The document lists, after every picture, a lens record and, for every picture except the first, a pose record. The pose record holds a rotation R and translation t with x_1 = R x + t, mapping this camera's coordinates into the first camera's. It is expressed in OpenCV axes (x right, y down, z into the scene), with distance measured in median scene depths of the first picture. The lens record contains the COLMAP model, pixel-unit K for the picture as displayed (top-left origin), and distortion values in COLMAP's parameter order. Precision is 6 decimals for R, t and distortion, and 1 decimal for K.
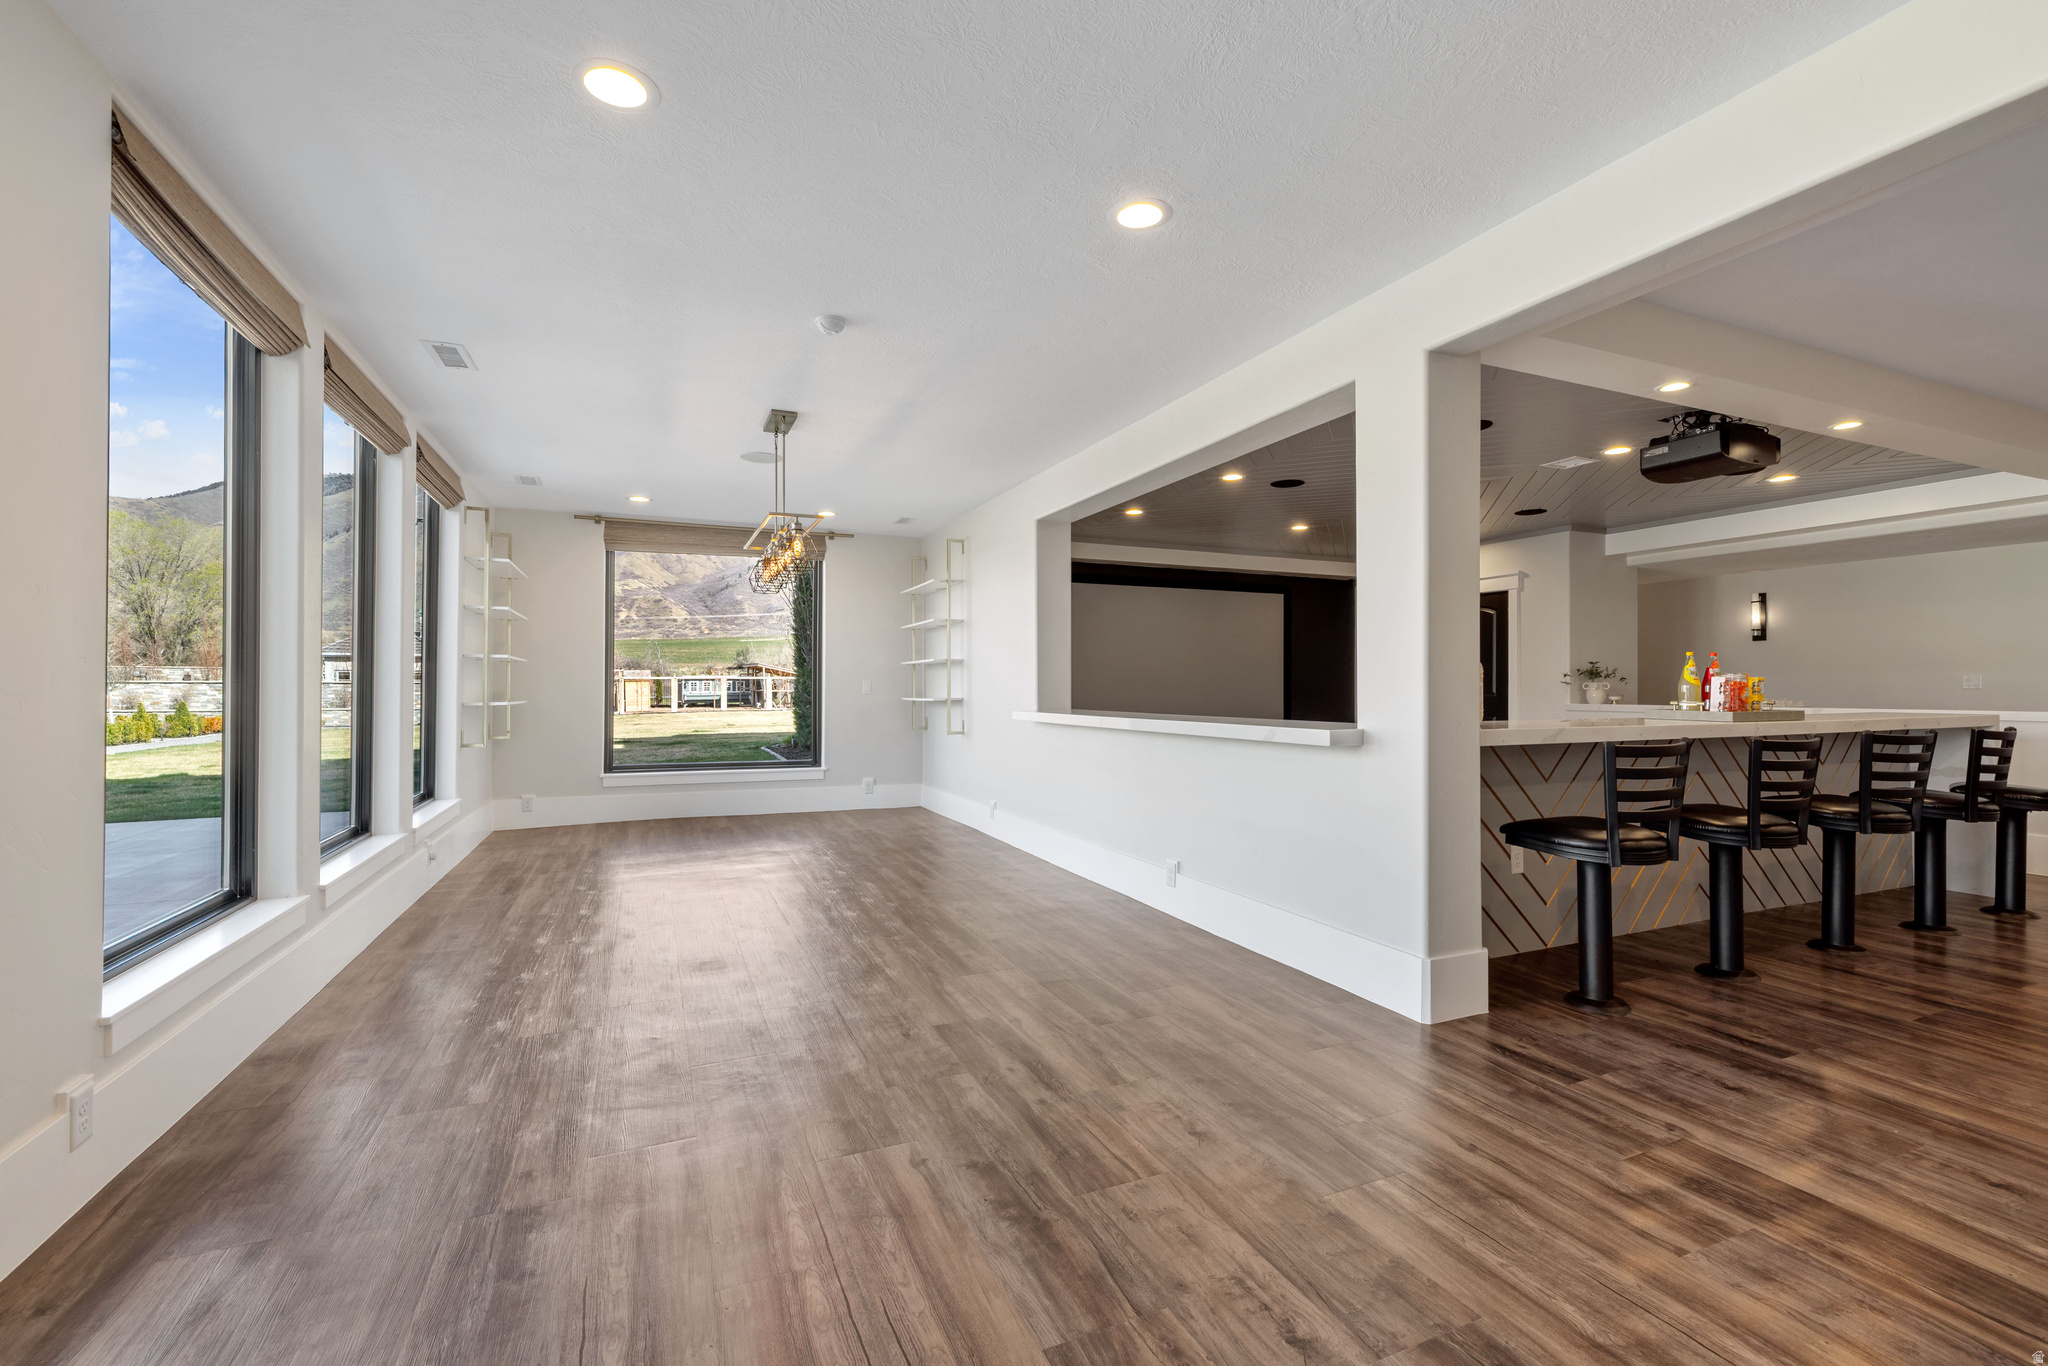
lens RADIAL K [[874.4, 0, 1029.8], [0, 874.4, 690.5], [0, 0, 1]] dist [0.003520, 0.000495]
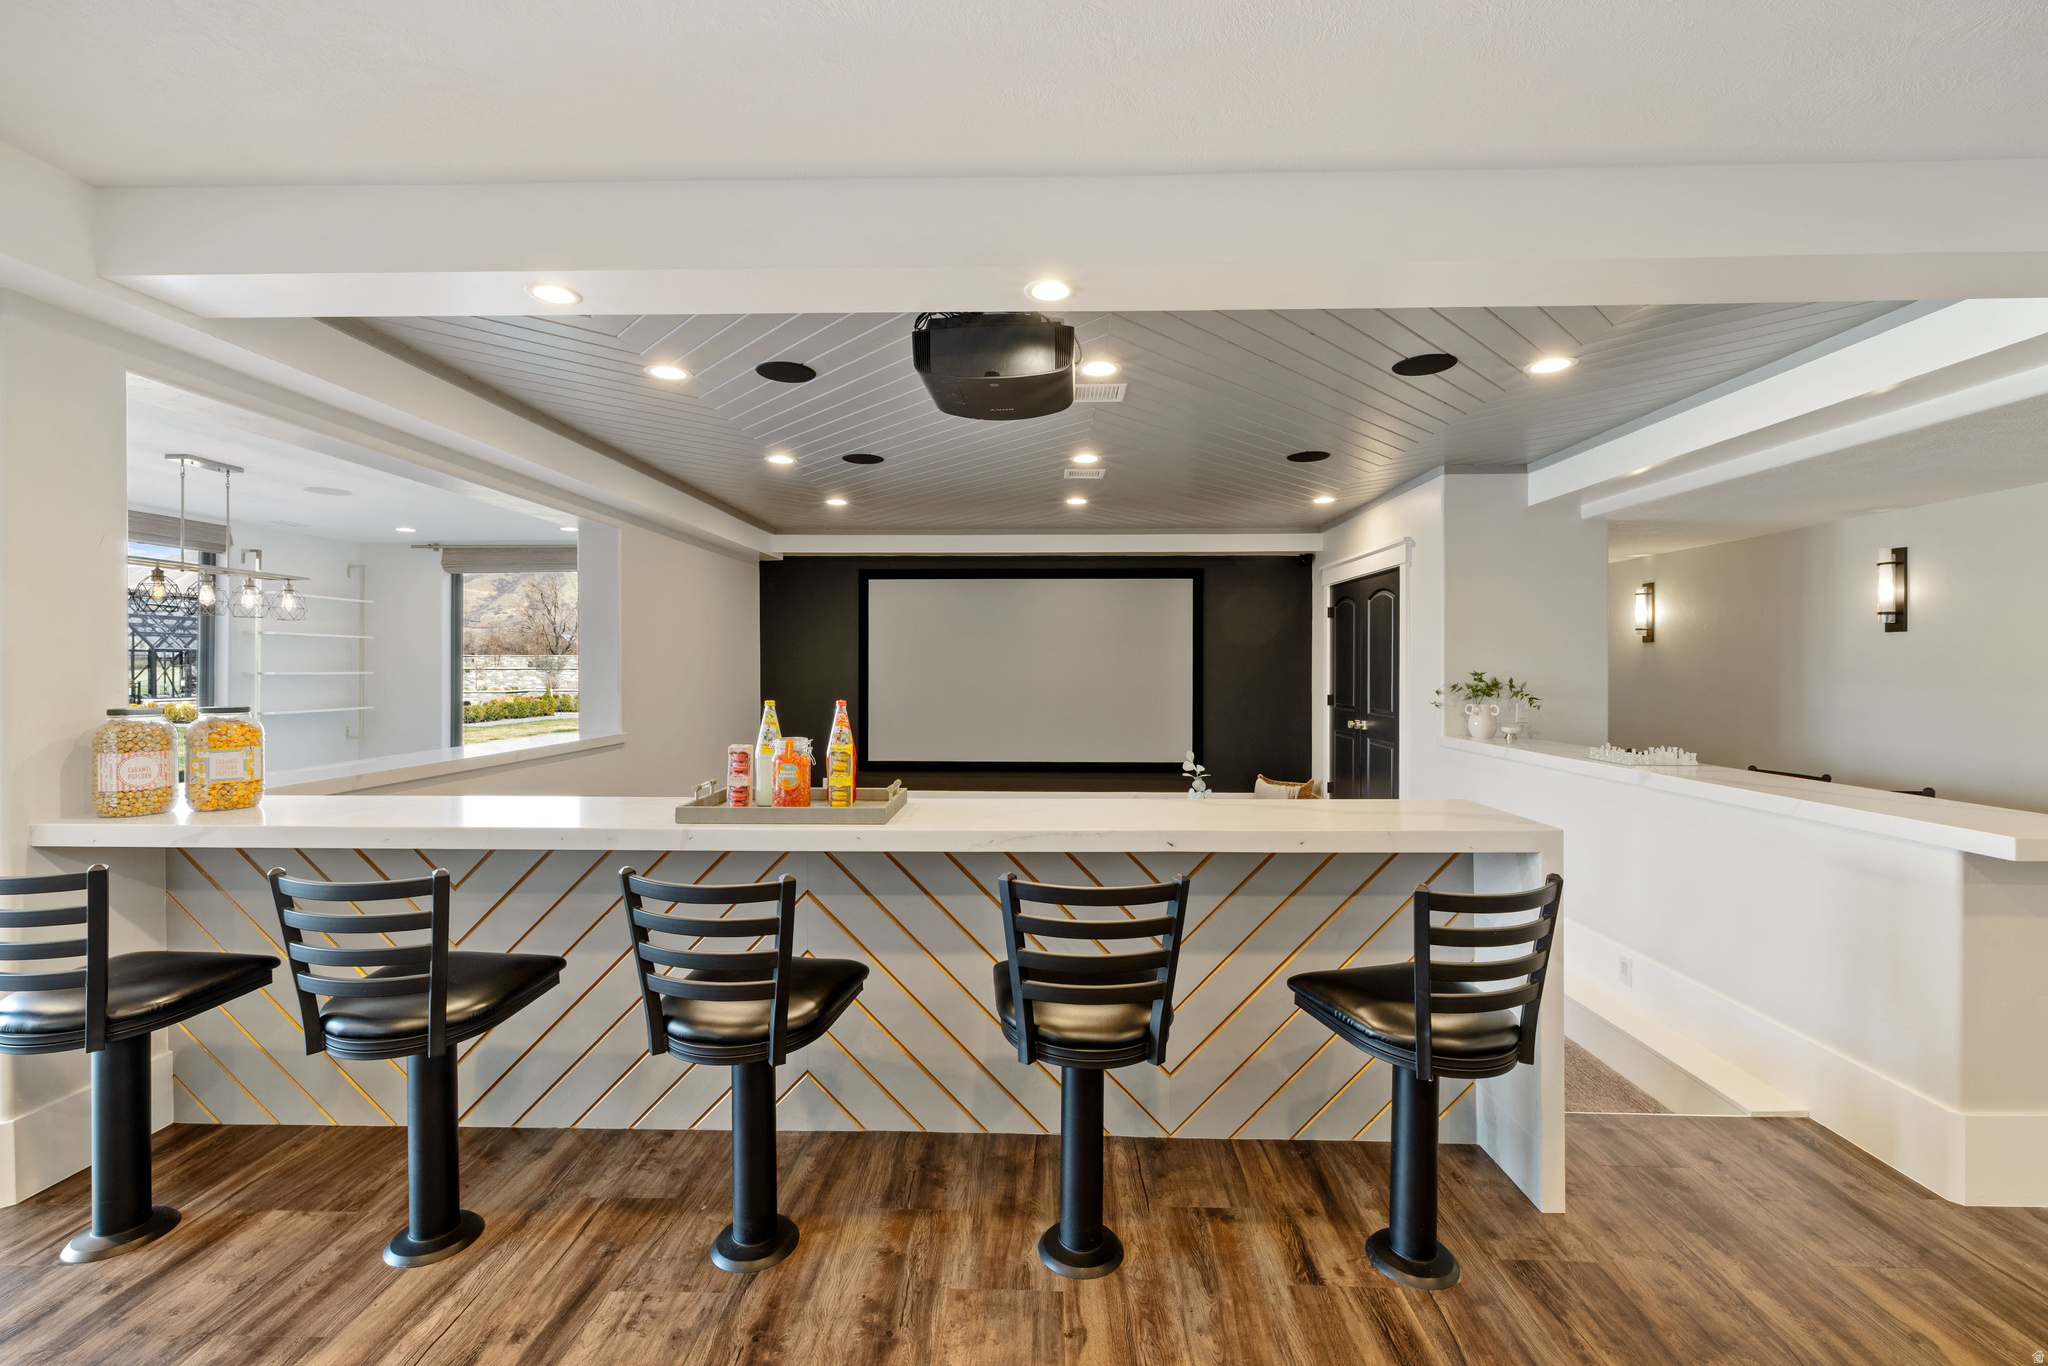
lens RADIAL K [[874.4, 0, 1025.3], [0, 874.4, 663.1], [0, 0, 1]] dist [0.003520, 0.000495]
pose [[0.904158, -0.001367, -0.427196, 0.617378], [-0.002160, 0.999967, -0.007772, -0.033475], [0.427193, 0.007950, 0.904125, 0.264301]]
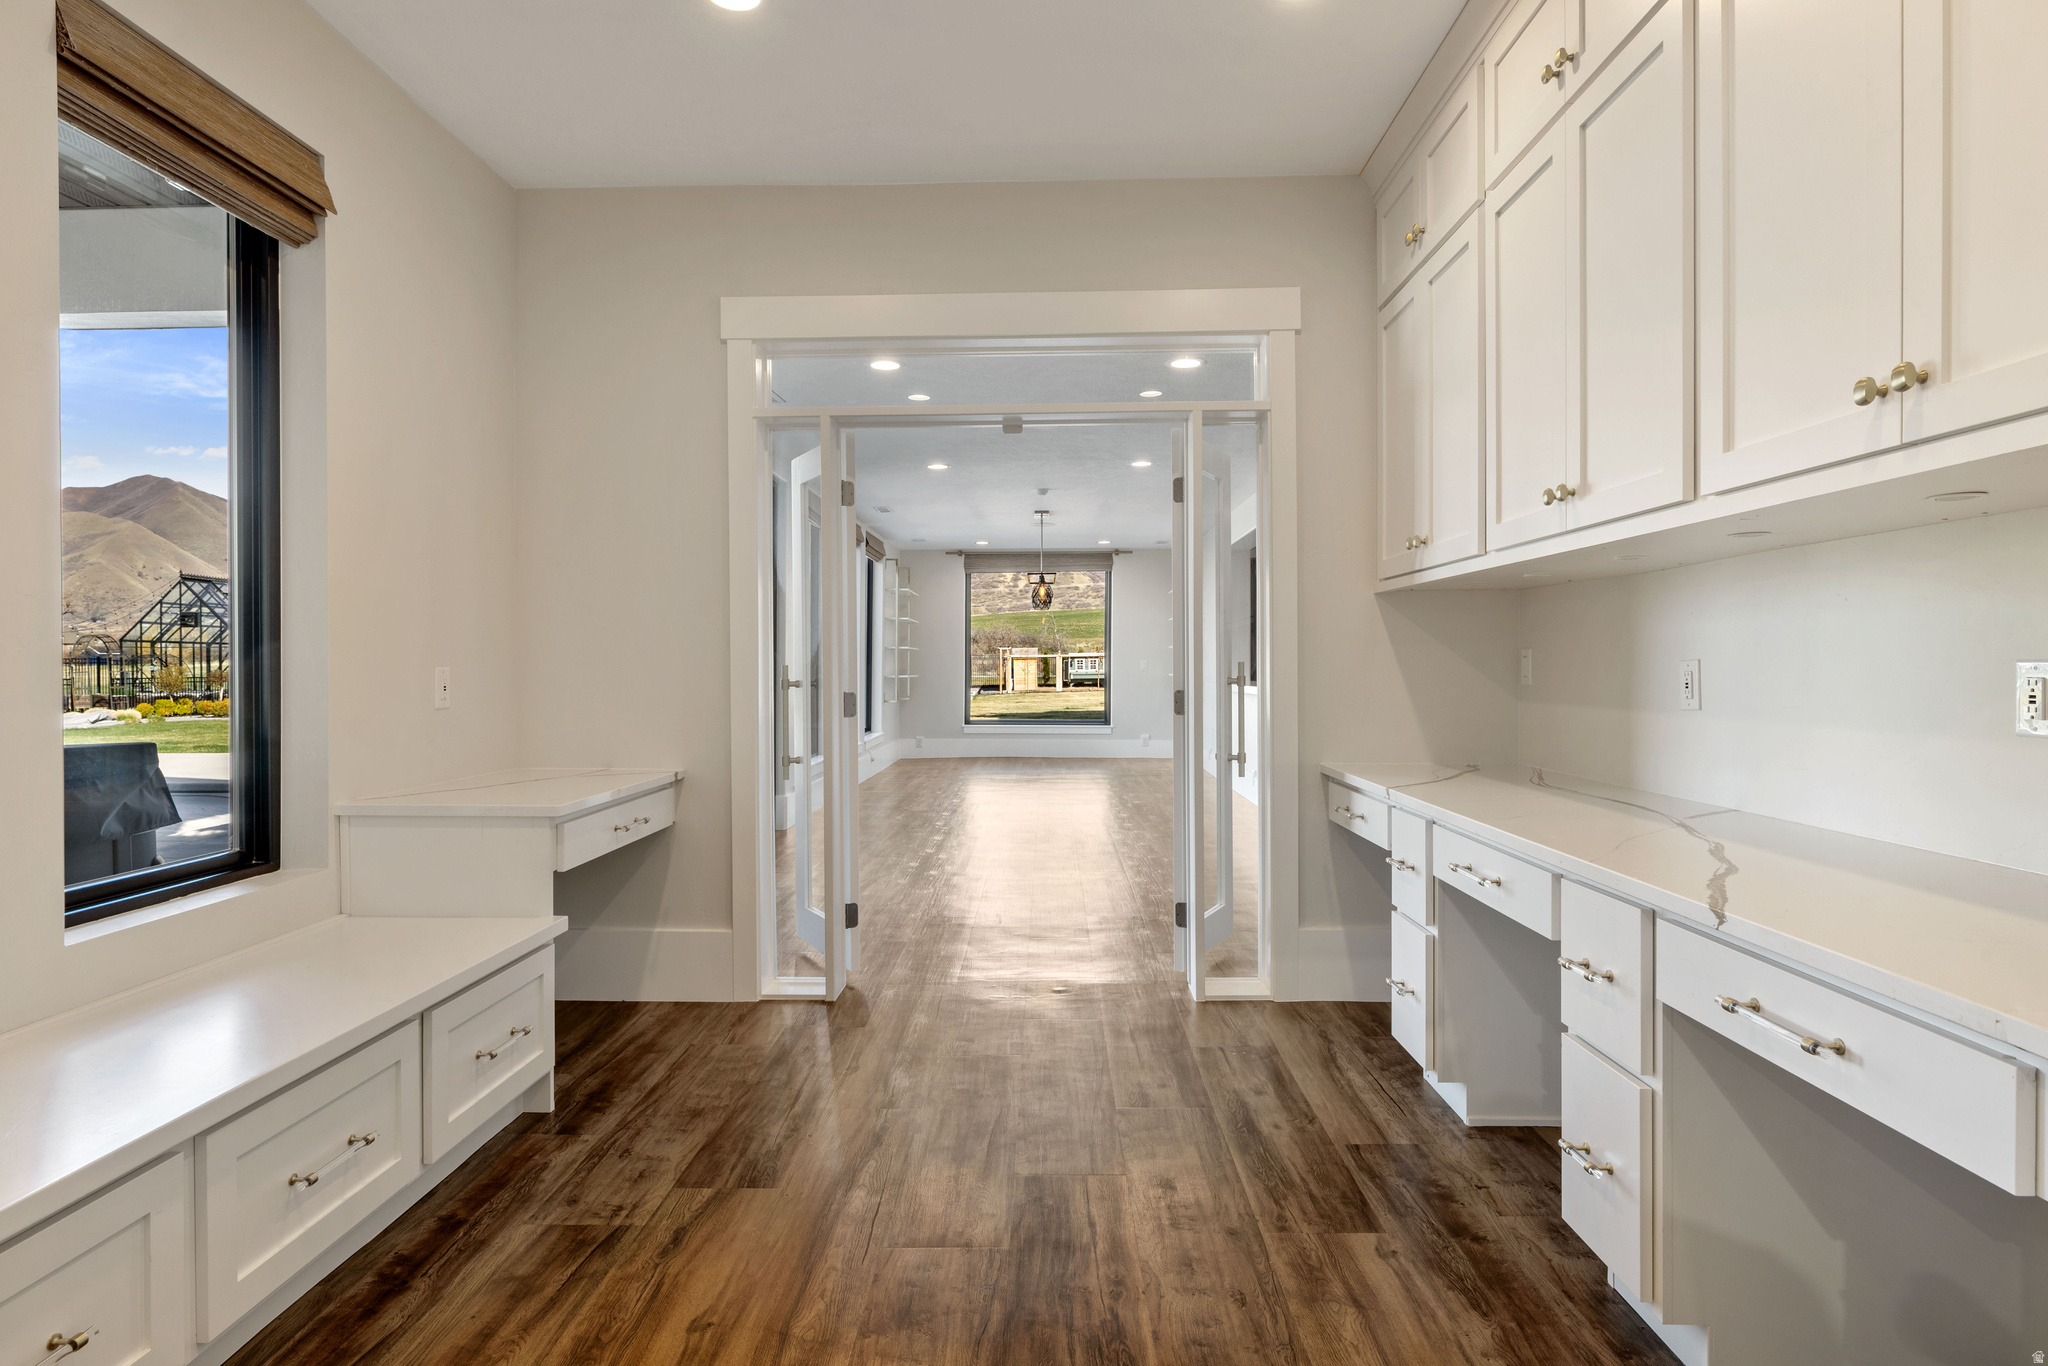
lens RADIAL K [[1124.2, 0, 1024.0], [0, 1124.2, 677.4], [0, 0, 1]] dist [0.000481, 0.000003]
pose [[0.905894, 0.001936, -0.423500, 0.370024], [0.001266, 0.999973, 0.007279, 0.001197], [0.423503, -0.007131, 0.905867, -0.612601]]
